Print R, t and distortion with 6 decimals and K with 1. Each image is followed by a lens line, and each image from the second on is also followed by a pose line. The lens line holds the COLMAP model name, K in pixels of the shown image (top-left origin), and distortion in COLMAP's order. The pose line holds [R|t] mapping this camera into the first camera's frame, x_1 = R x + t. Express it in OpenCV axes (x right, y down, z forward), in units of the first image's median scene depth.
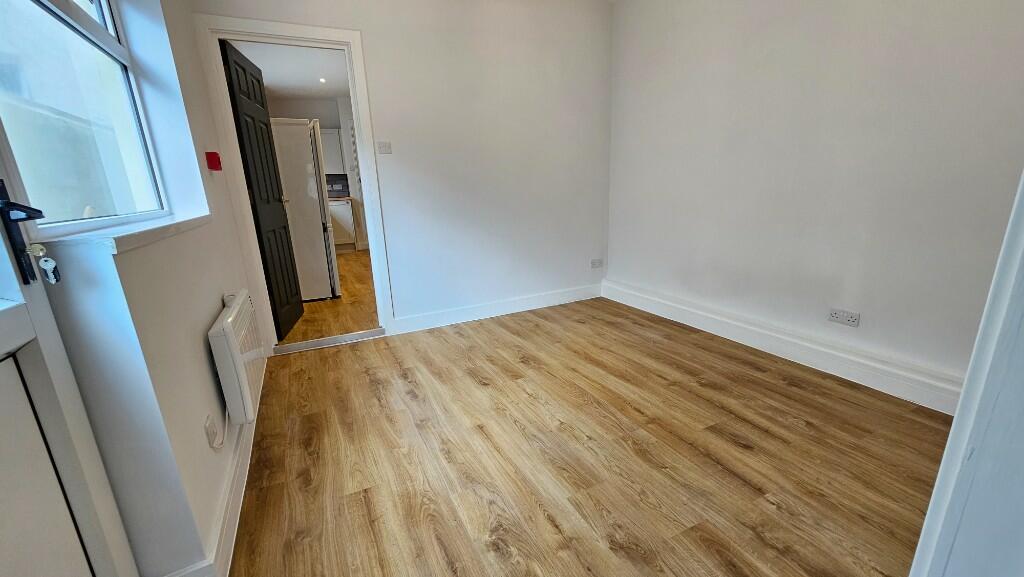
lens RADIAL K [[416.1, 0, 511.0], [0, 416.1, 293.3], [0, 0, 1]] dist [0.013205, 0.000012]
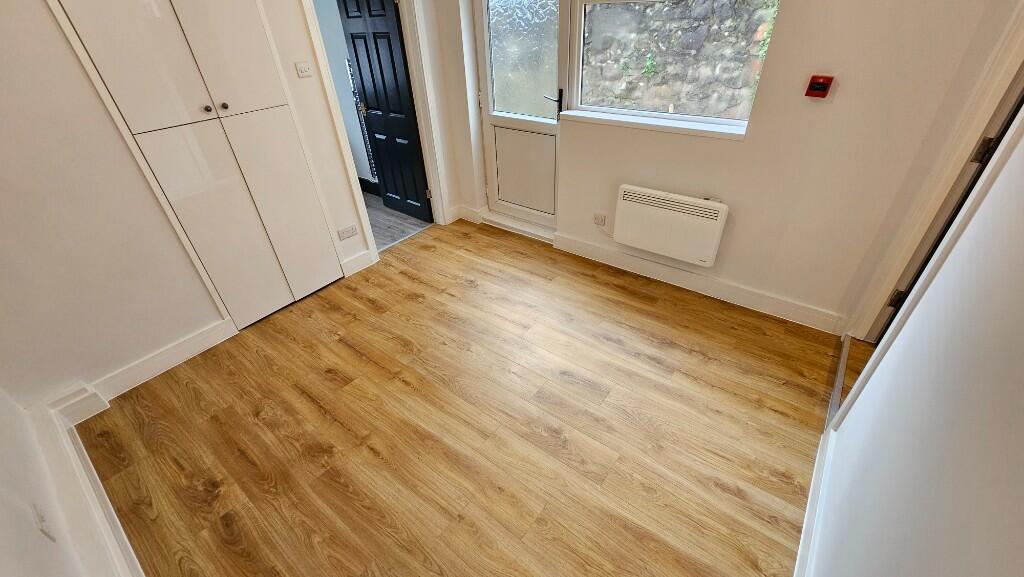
lens RADIAL K [[416.1, 0, 511.0], [0, 416.1, 293.3], [0, 0, 1]] dist [0.013205, 0.000012]
pose [[-0.897276, 0.310530, -0.313795, 0.336472], [-0.038514, 0.653023, 0.756358, -0.717549], [0.439788, 0.690747, -0.573982, 1.612450]]
